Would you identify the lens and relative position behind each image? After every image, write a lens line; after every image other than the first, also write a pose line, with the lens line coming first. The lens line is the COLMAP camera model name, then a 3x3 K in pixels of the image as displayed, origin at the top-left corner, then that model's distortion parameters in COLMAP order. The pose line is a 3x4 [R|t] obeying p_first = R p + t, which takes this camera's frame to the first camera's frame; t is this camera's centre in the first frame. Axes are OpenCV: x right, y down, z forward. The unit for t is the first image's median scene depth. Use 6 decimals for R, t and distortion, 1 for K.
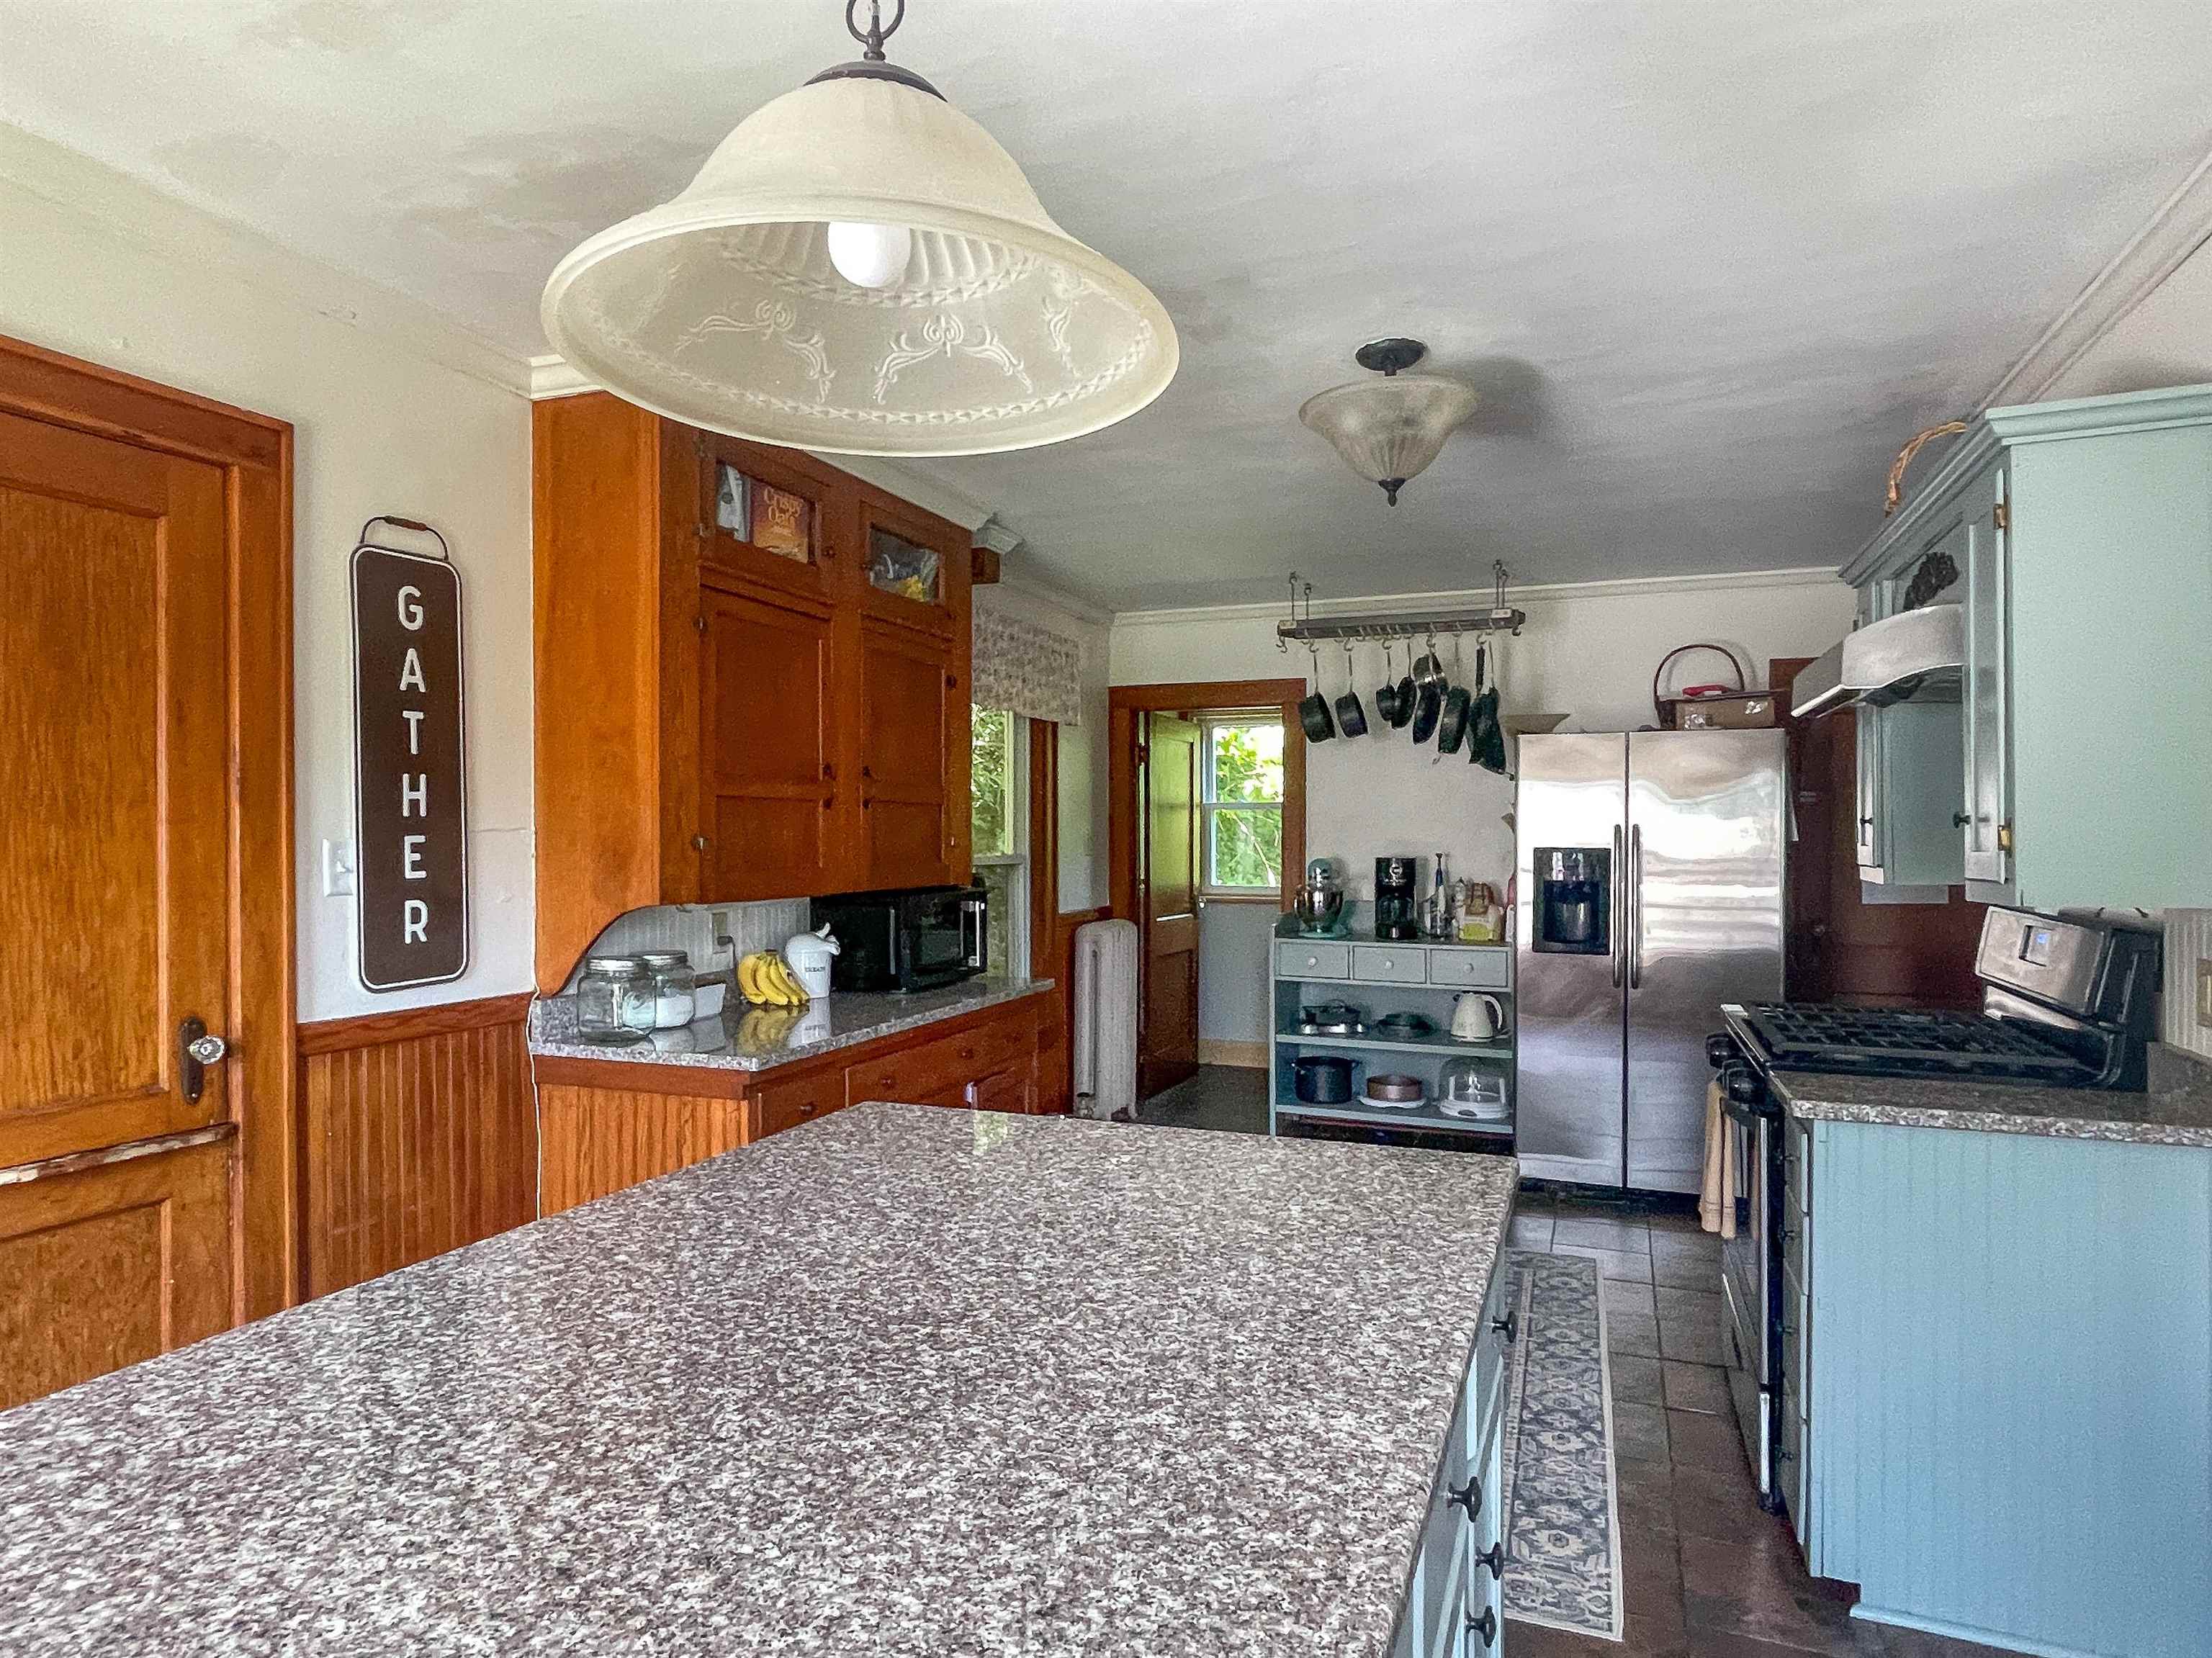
lens RADIAL K [[1276.2, 0, 1047.0], [0, 1276.2, 839.0], [0, 0, 1]] dist [0.000140, -0.001675]
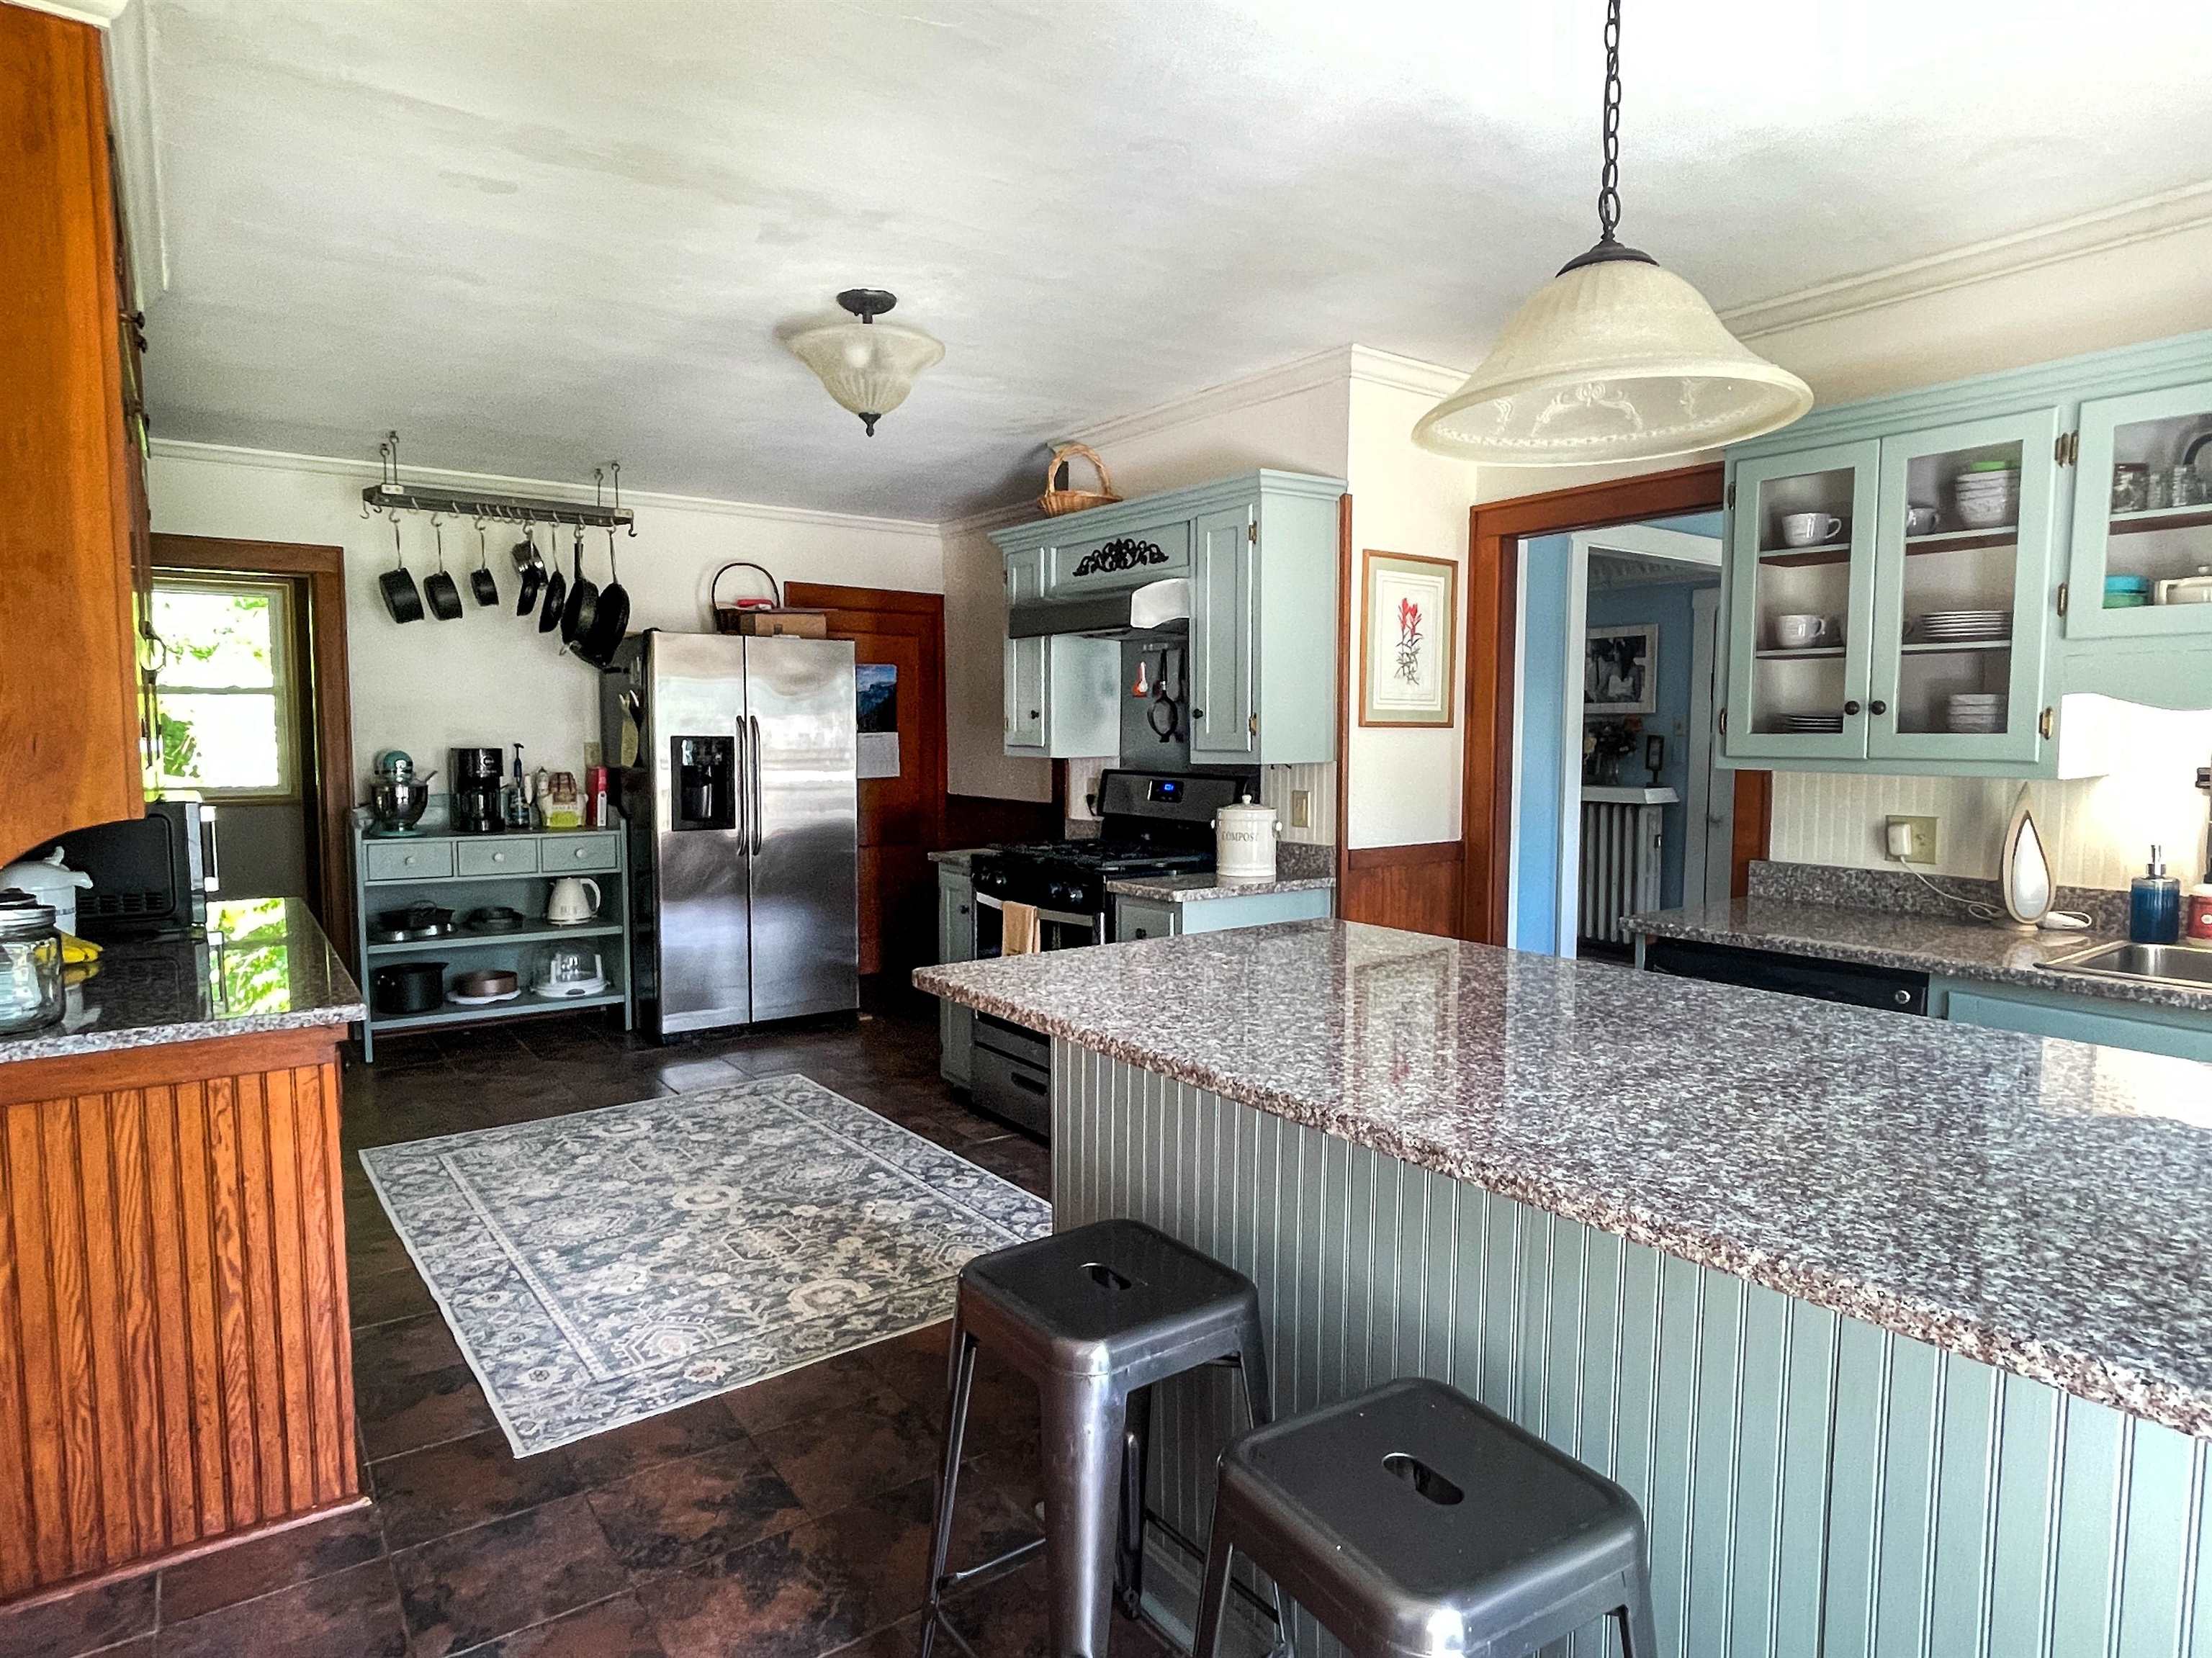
lens RADIAL K [[1276.2, 0, 1047.0], [0, 1276.2, 839.0], [0, 0, 1]] dist [0.000140, -0.001675]
pose [[0.547078, -0.072694, 0.833919, -0.368935], [0.002995, 0.996386, 0.084892, 0.002670], [-0.837076, -0.043944, 0.545319, 0.127916]]
